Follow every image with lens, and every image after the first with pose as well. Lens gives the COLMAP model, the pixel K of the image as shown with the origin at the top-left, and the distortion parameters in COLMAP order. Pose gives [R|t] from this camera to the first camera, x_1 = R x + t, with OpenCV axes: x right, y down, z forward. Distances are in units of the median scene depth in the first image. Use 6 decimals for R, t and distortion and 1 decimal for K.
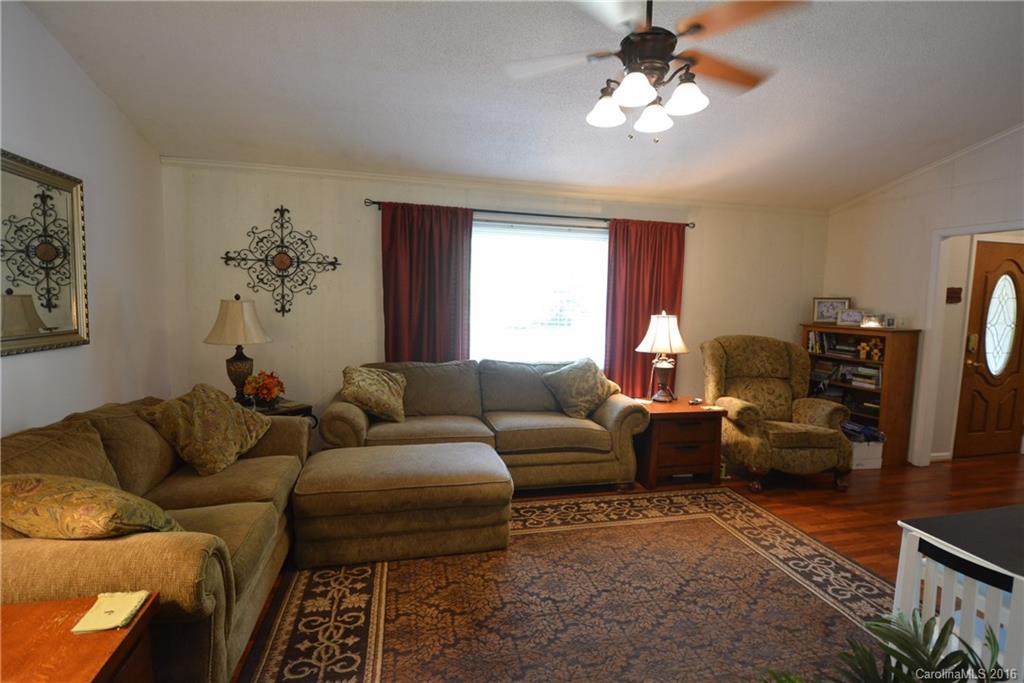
lens RADIAL K [[486.6, 0, 512.4], [0, 486.6, 340.5], [0, 0, 1]] dist [-0.002268, -0.003982]
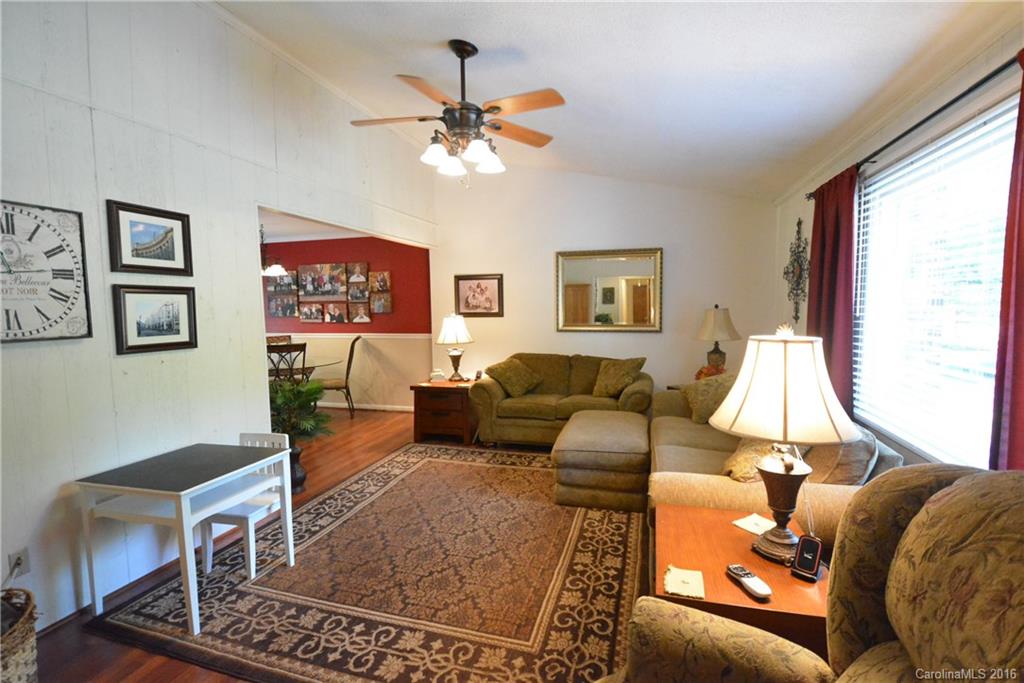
lens RADIAL K [[486.6, 0, 511.3], [0, 486.6, 340.0], [0, 0, 1]] dist [-0.002268, -0.003982]
pose [[-0.497666, 0.048001, -0.866040, 0.875920], [-0.068377, 0.993189, 0.094341, -0.082641], [0.864670, 0.106168, -0.490994, 1.153275]]
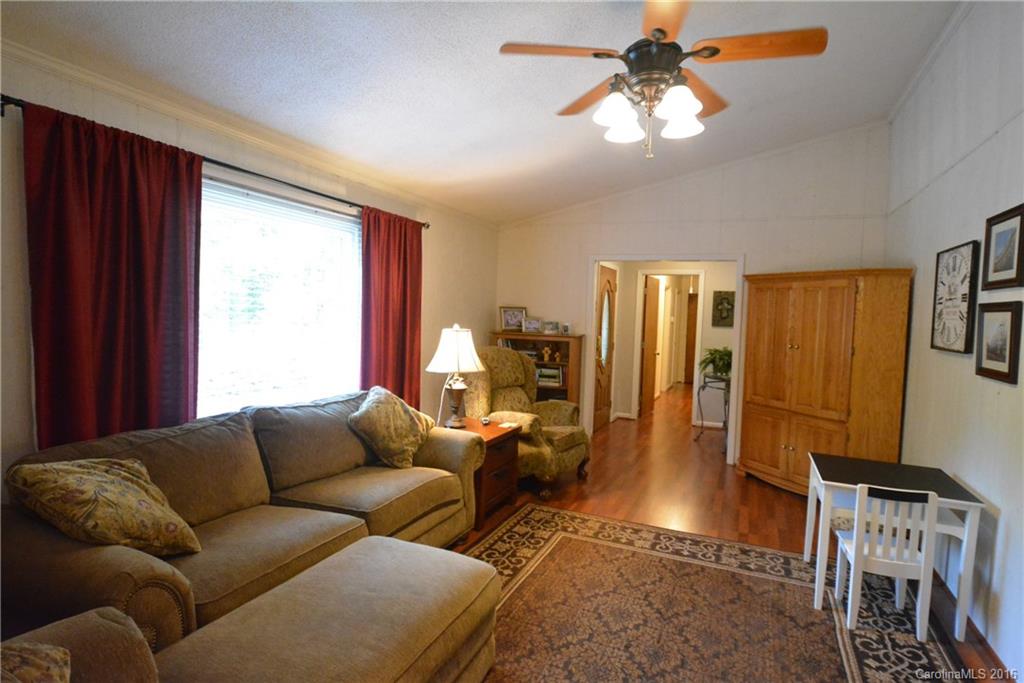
lens RADIAL K [[556.2, 0, 513.3], [0, 556.2, 340.5], [0, 0, 1]] dist [0.002255, -0.004940]
pose [[0.596588, -0.043165, 0.801386, -0.495228], [0.047545, 0.998700, 0.018398, -0.051435], [-0.801138, 0.027126, 0.597864, 0.367613]]
